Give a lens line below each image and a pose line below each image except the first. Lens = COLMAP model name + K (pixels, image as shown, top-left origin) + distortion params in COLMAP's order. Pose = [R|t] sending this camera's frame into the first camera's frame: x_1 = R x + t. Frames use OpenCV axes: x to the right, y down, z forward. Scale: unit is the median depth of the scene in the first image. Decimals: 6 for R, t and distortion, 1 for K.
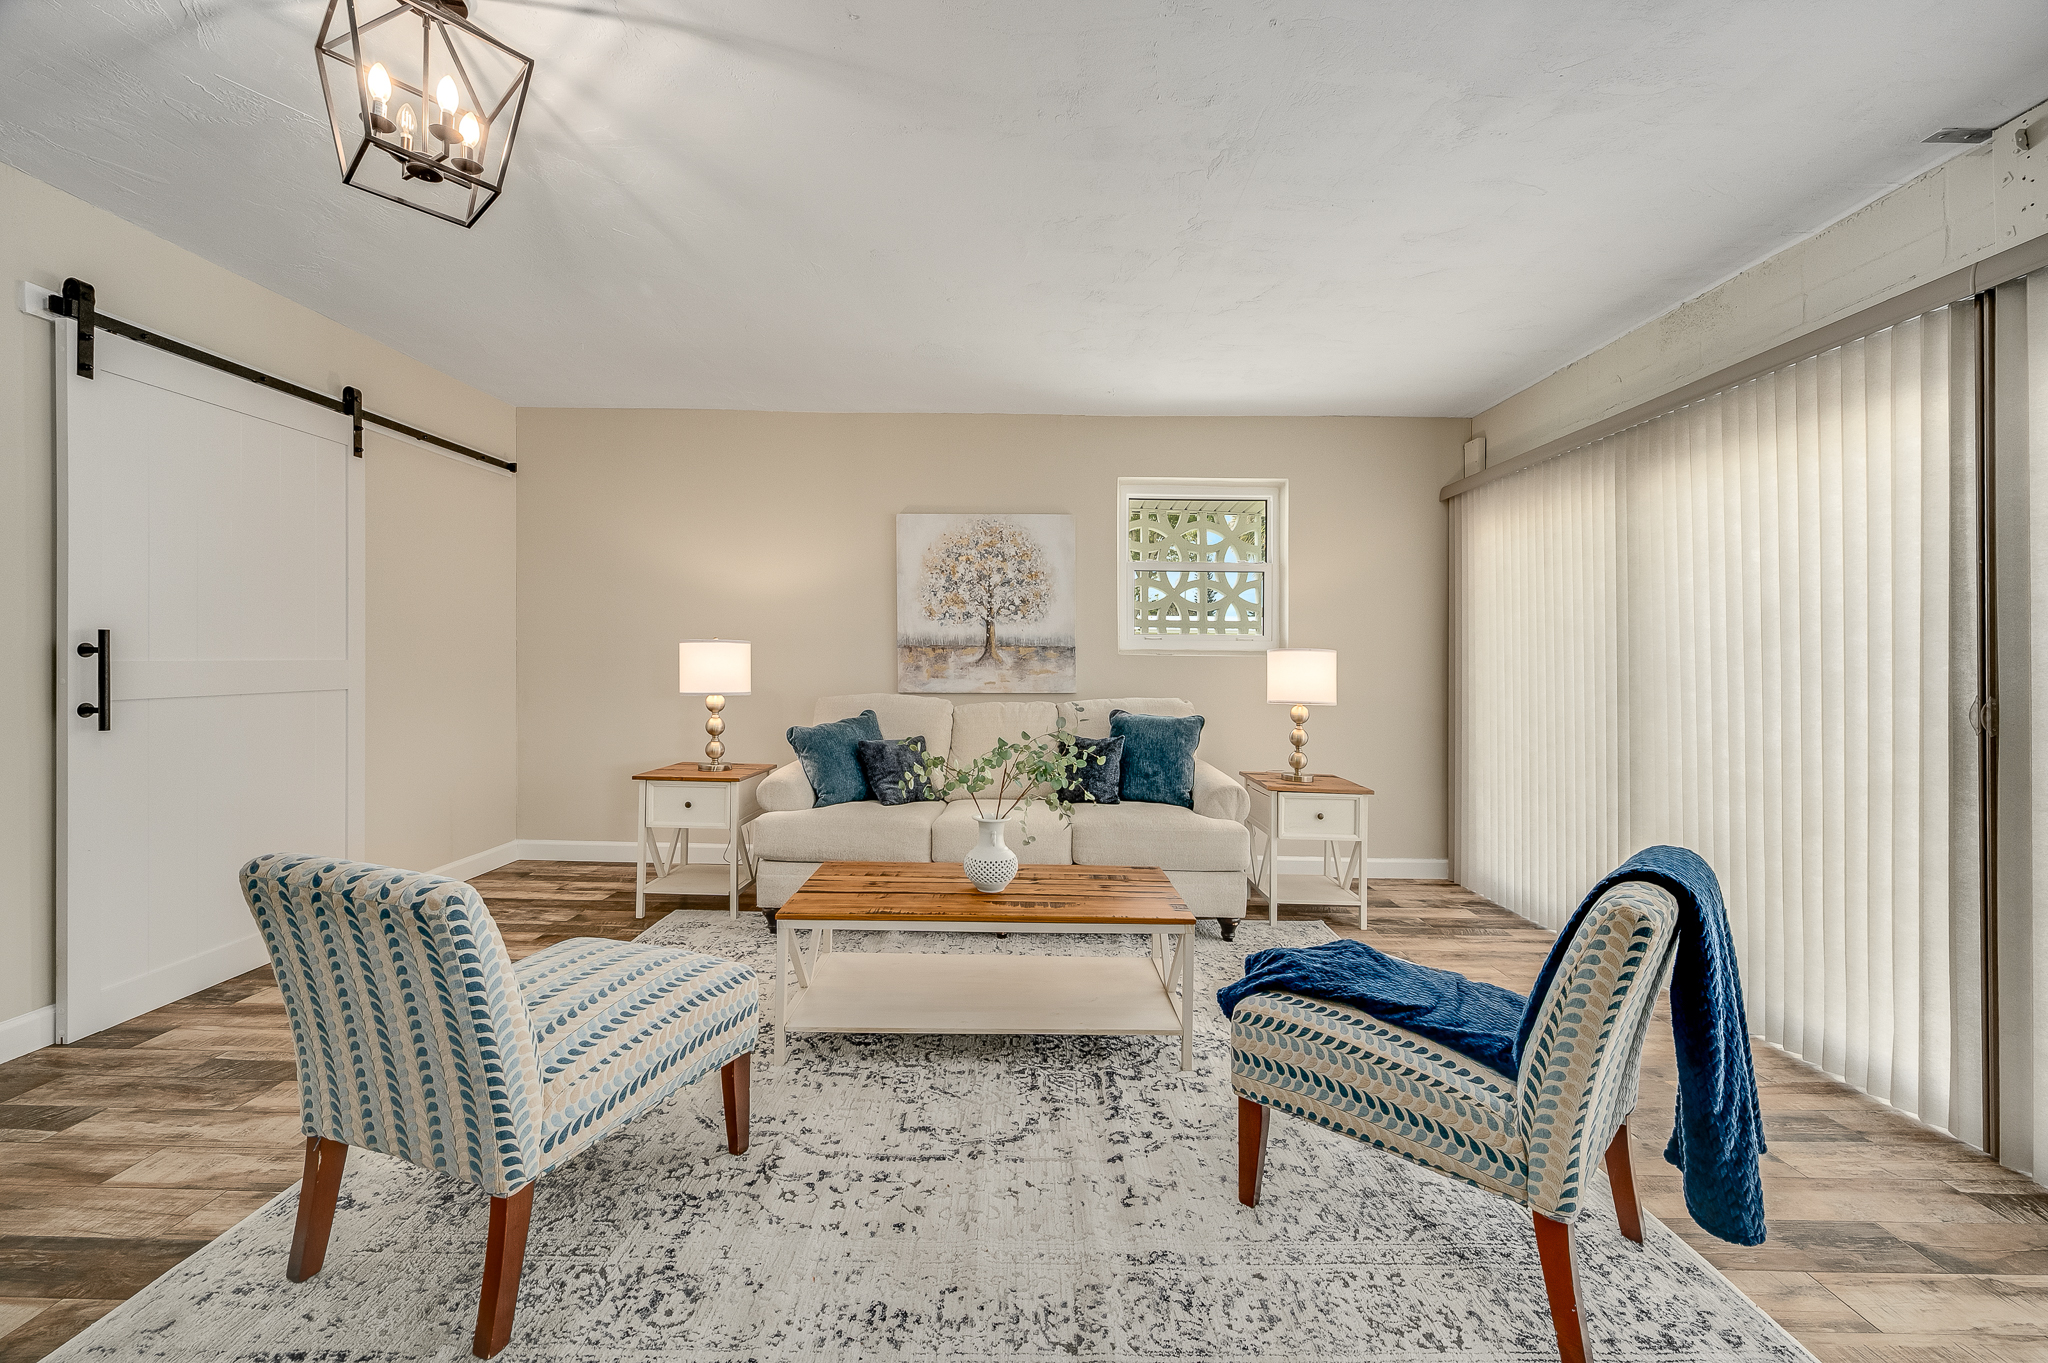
lens RADIAL K [[815.2, 0, 1028.0], [0, 815.2, 648.1], [0, 0, 1]] dist [-0.002073, 0.000749]
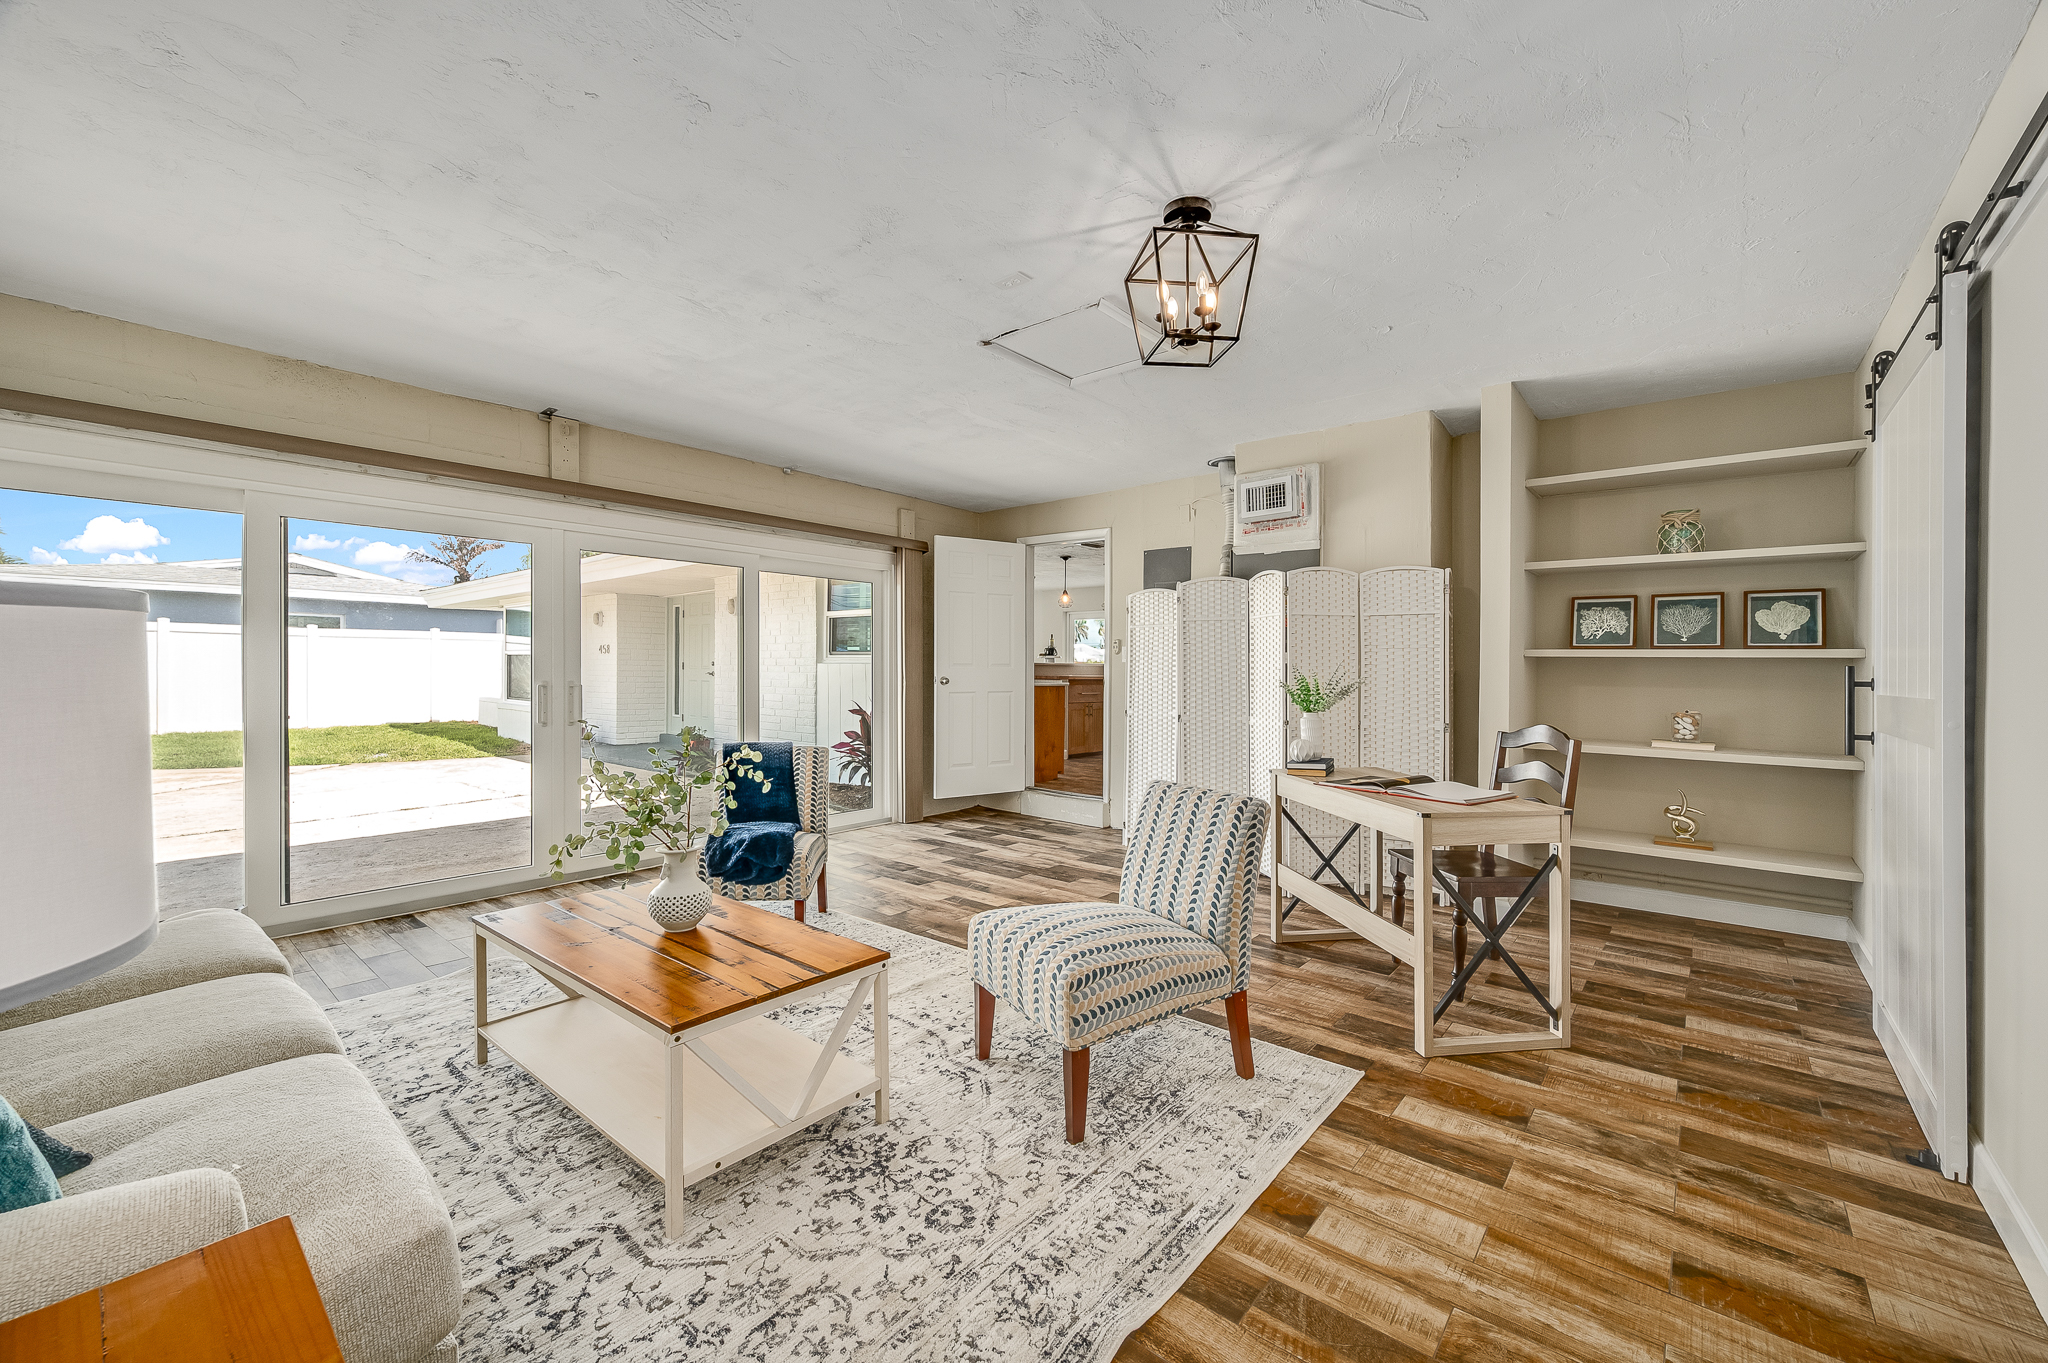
lens RADIAL K [[815.2, 0, 1019.6], [0, 815.2, 665.9], [0, 0, 1]] dist [-0.002073, 0.000749]
pose [[-0.756587, -0.009889, 0.653819, -0.621764], [-0.007100, 0.999951, 0.006907, -0.008859], [-0.653855, 0.000584, -0.756620, 0.972320]]
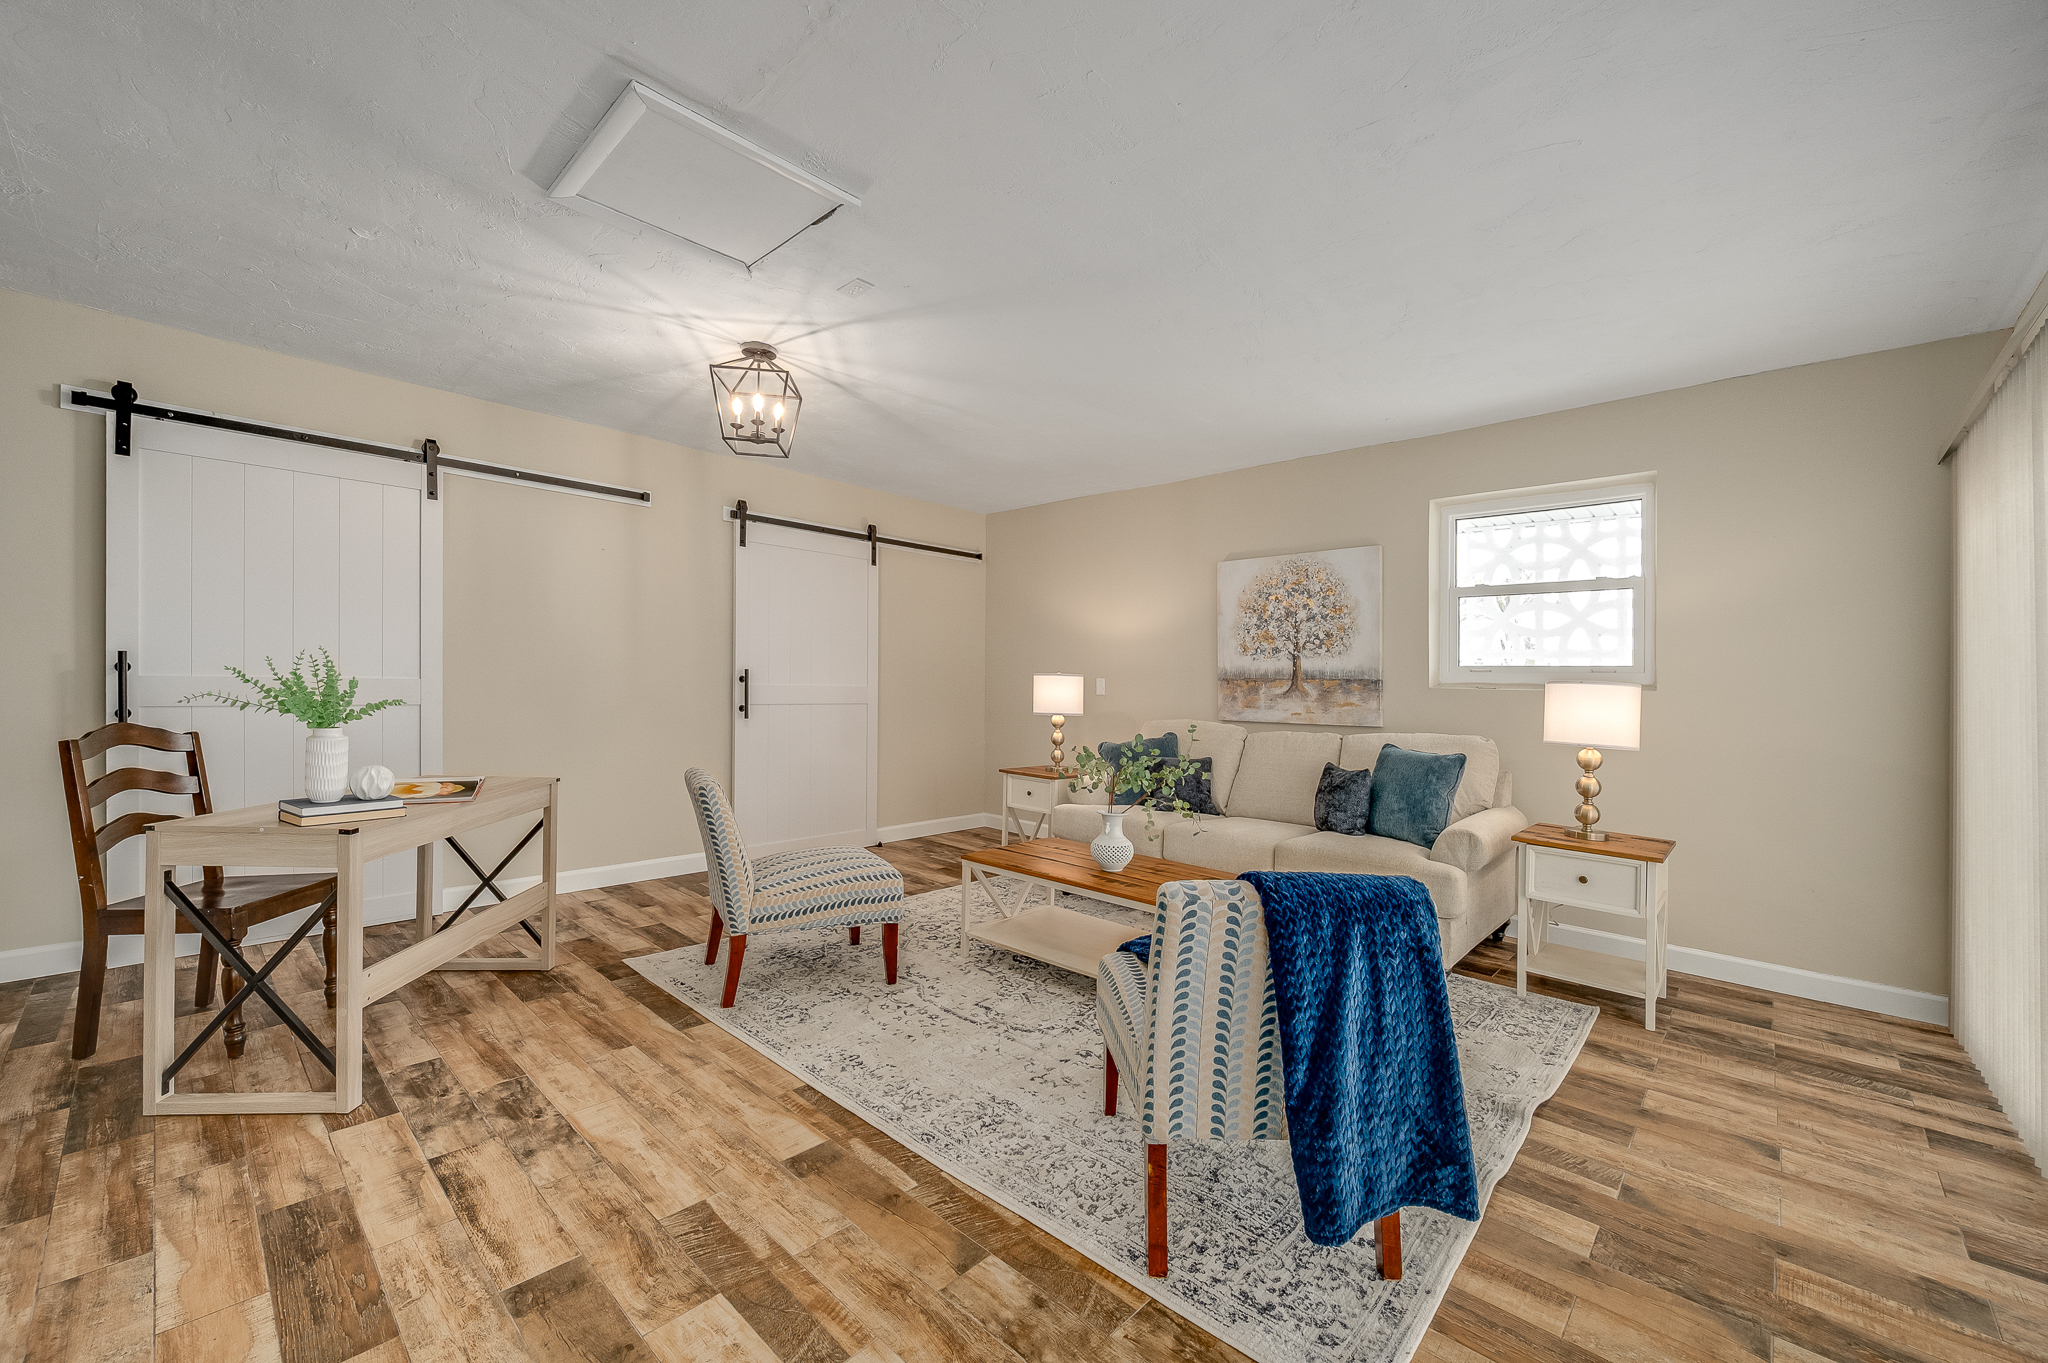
lens RADIAL K [[815.2, 0, 1022.4], [0, 815.2, 677.8], [0, 0, 1]] dist [-0.002073, 0.000749]
pose [[0.730744, -0.001765, -0.682650, 0.480184], [-0.005189, 0.999953, -0.008141, 0.007548], [0.682632, 0.009491, 0.730701, -0.011246]]
